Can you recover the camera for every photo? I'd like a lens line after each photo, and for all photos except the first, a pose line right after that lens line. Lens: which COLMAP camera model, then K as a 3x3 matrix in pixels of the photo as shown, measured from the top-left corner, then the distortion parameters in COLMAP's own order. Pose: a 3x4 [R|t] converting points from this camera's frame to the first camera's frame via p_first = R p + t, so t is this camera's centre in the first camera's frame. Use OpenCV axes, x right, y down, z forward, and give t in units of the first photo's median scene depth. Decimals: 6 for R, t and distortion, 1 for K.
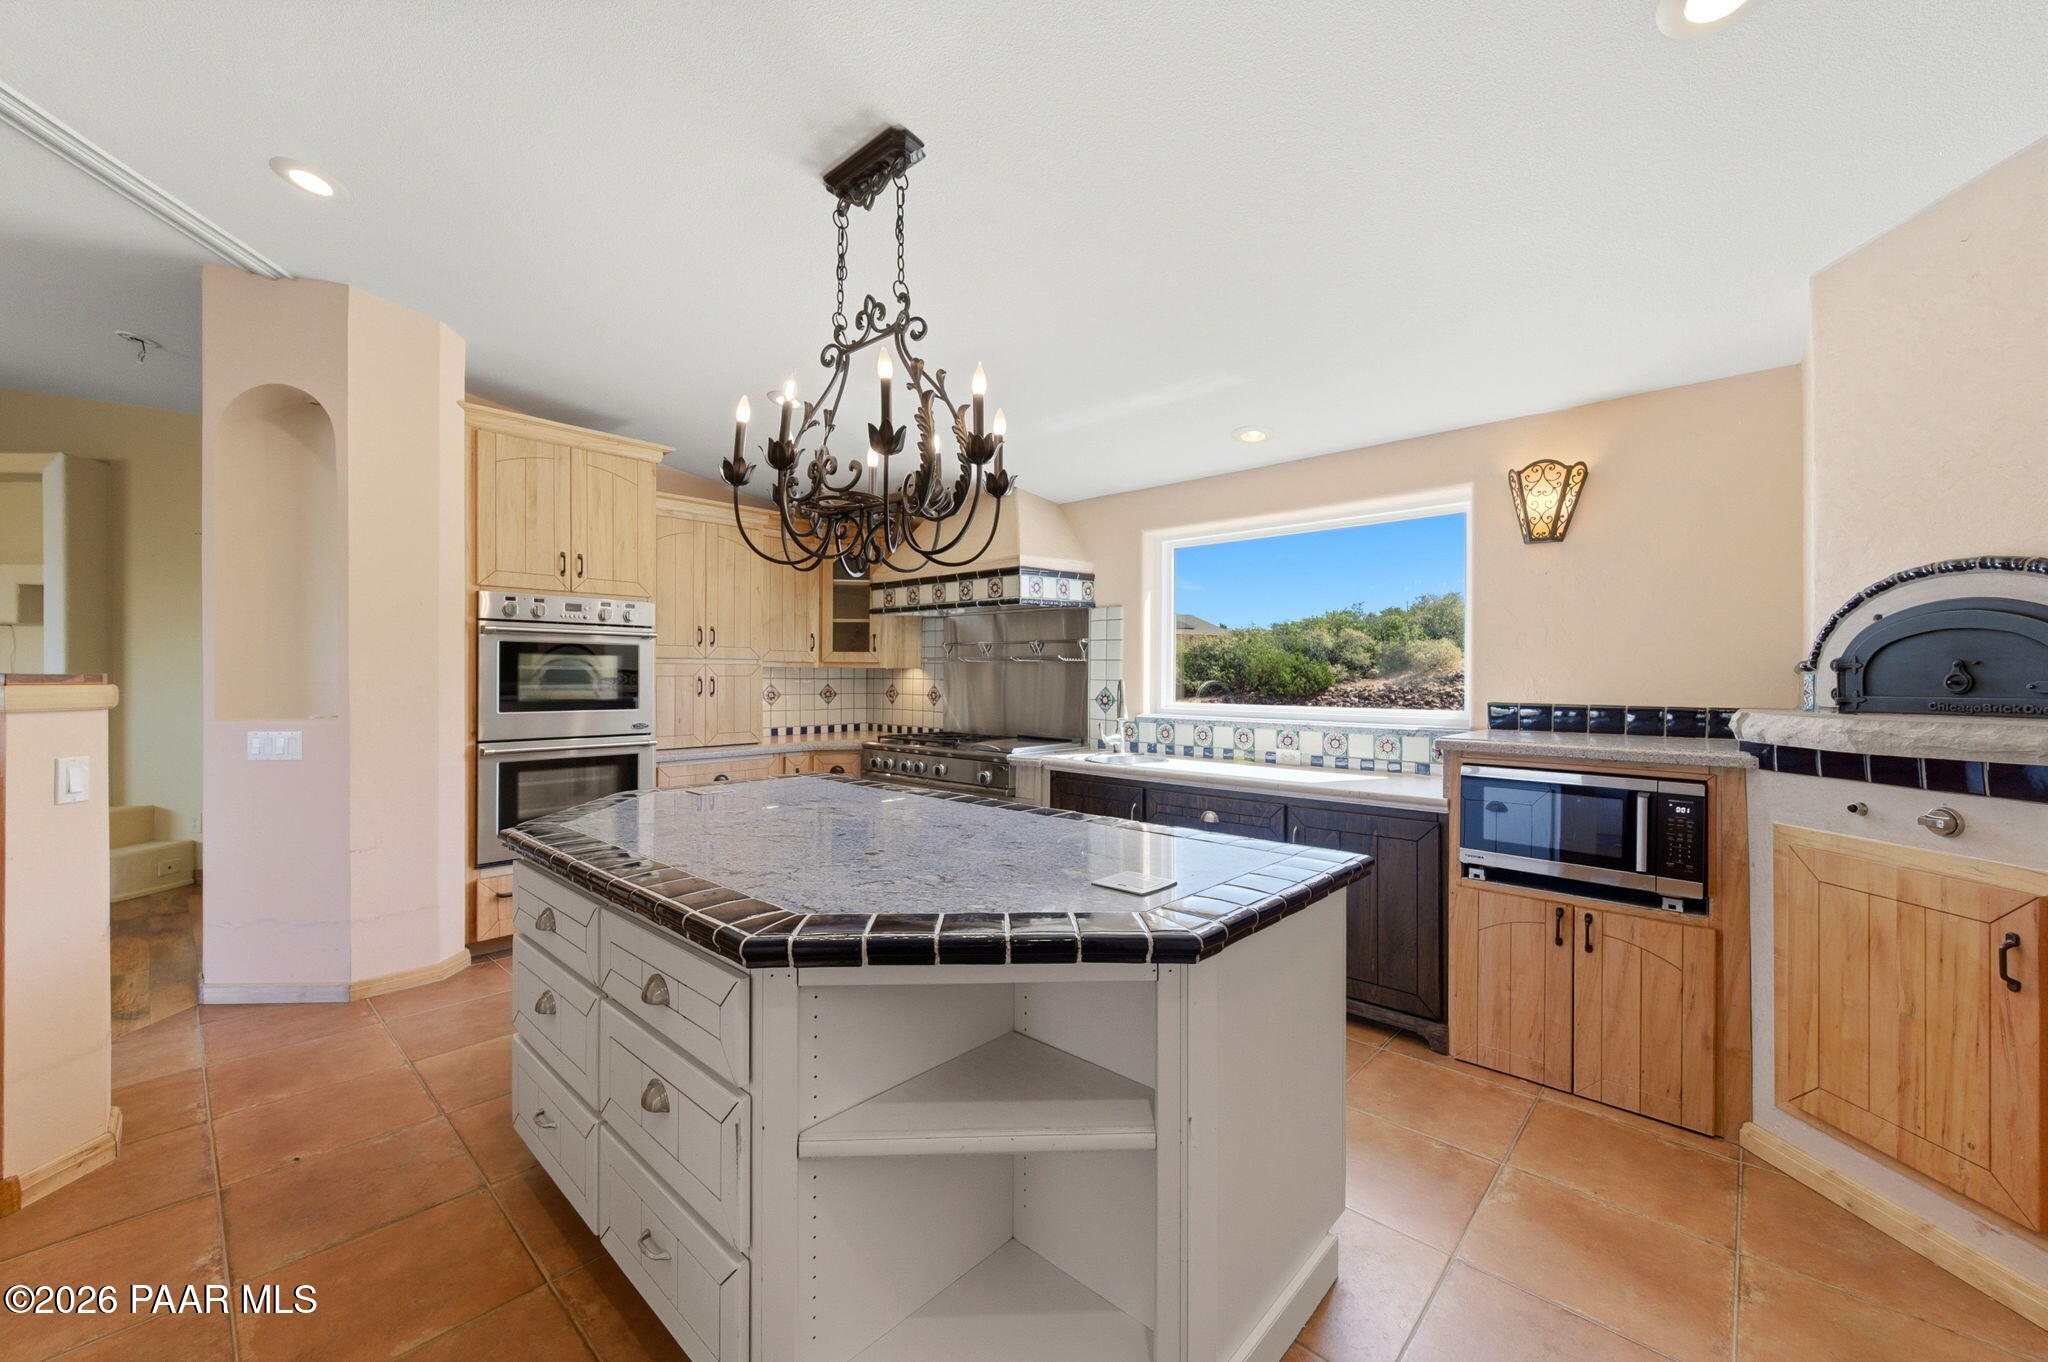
lens RADIAL K [[813.6, 0, 1024.0], [0, 813.6, 681.0], [0, 0, 1]] dist [0.010057, 0.000011]
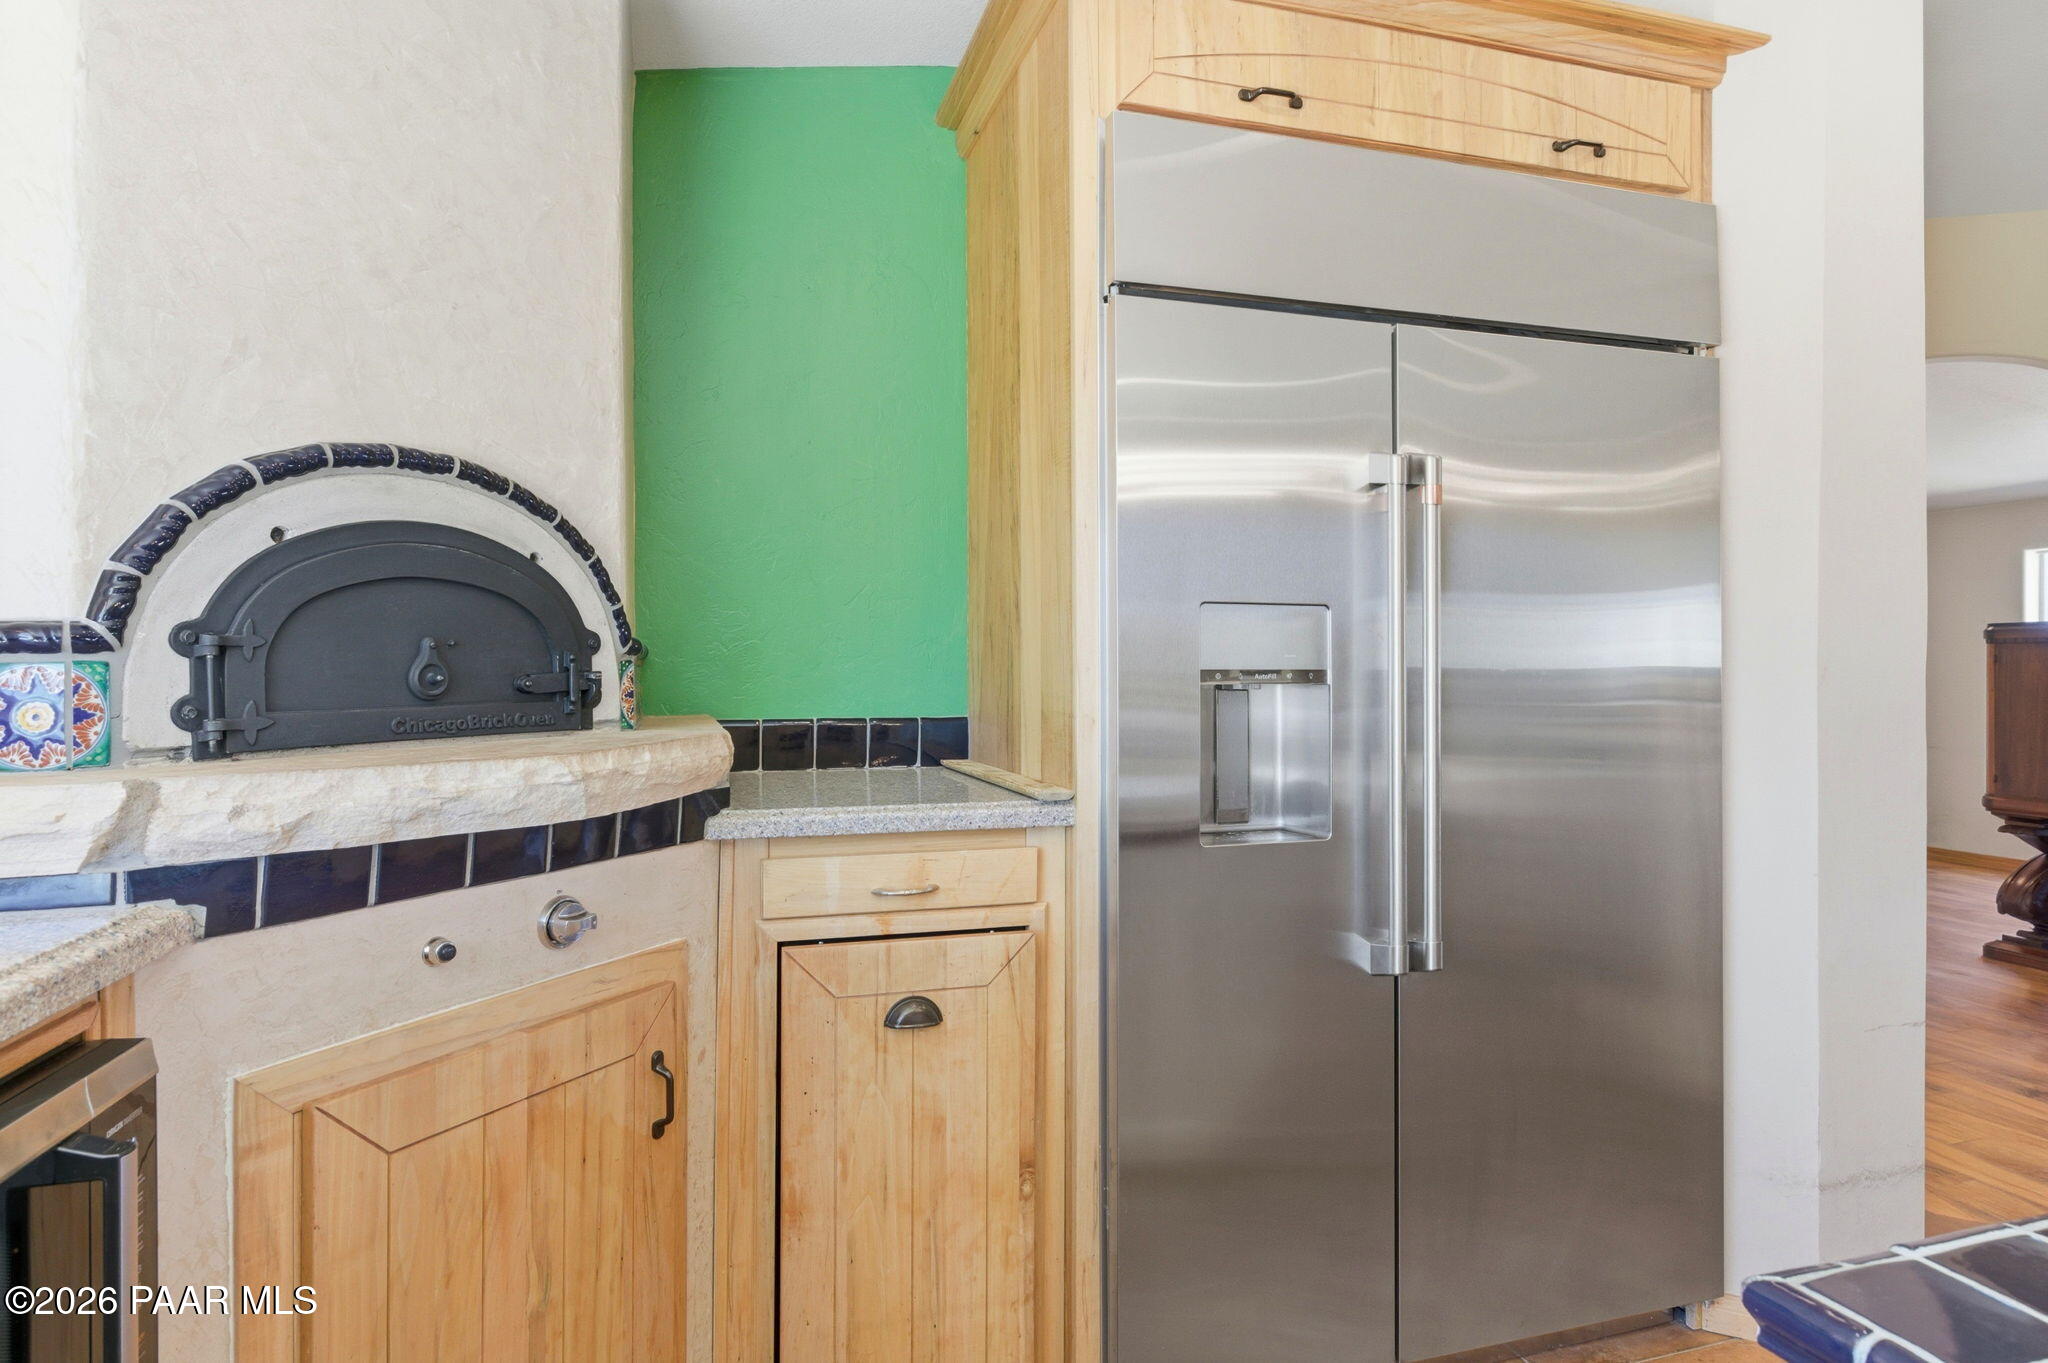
lens RADIAL K [[1072.5, 0, 994.5], [0, 1072.5, 672.5], [0, 0, 1]] dist [-0.002783, -0.000243]
pose [[-0.864699, 0.003854, 0.502275, 0.262757], [0.009104, 0.999927, 0.008001, -0.001986], [-0.502207, 0.011491, -0.864671, 0.815069]]
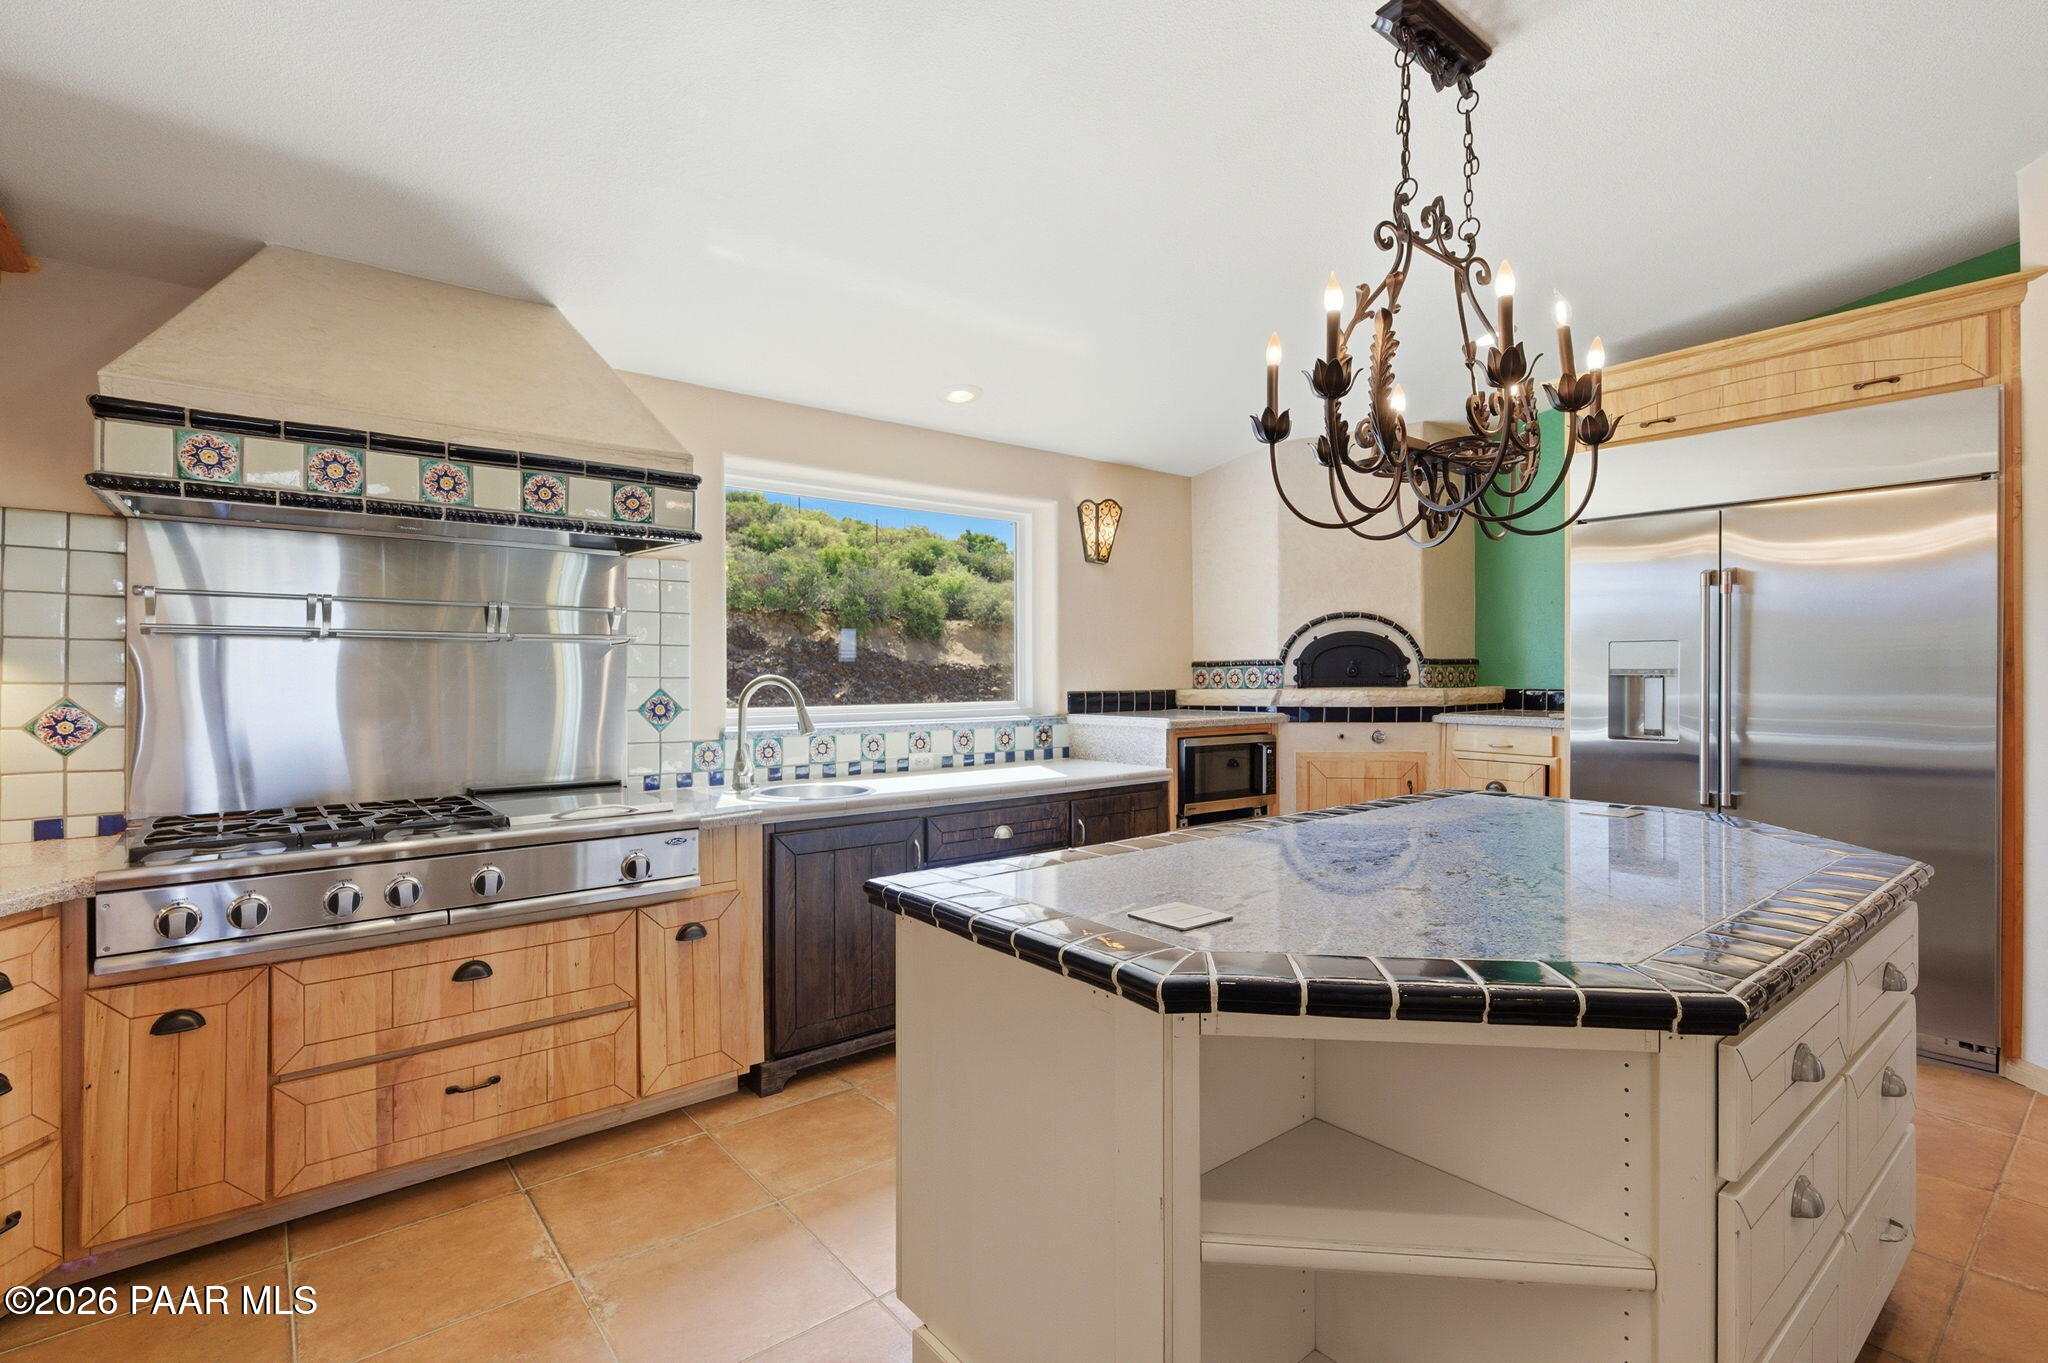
lens RADIAL K [[968.7, 0, 1024.0], [0, 968.7, 681.5], [0, 0, 1]] dist [0.002629, 0.000178]
pose [[0.130194, -0.012582, 0.991409, -0.806715], [0.011165, 0.999875, 0.011223, -0.004523], [-0.991426, 0.009608, 0.130318, 0.863559]]
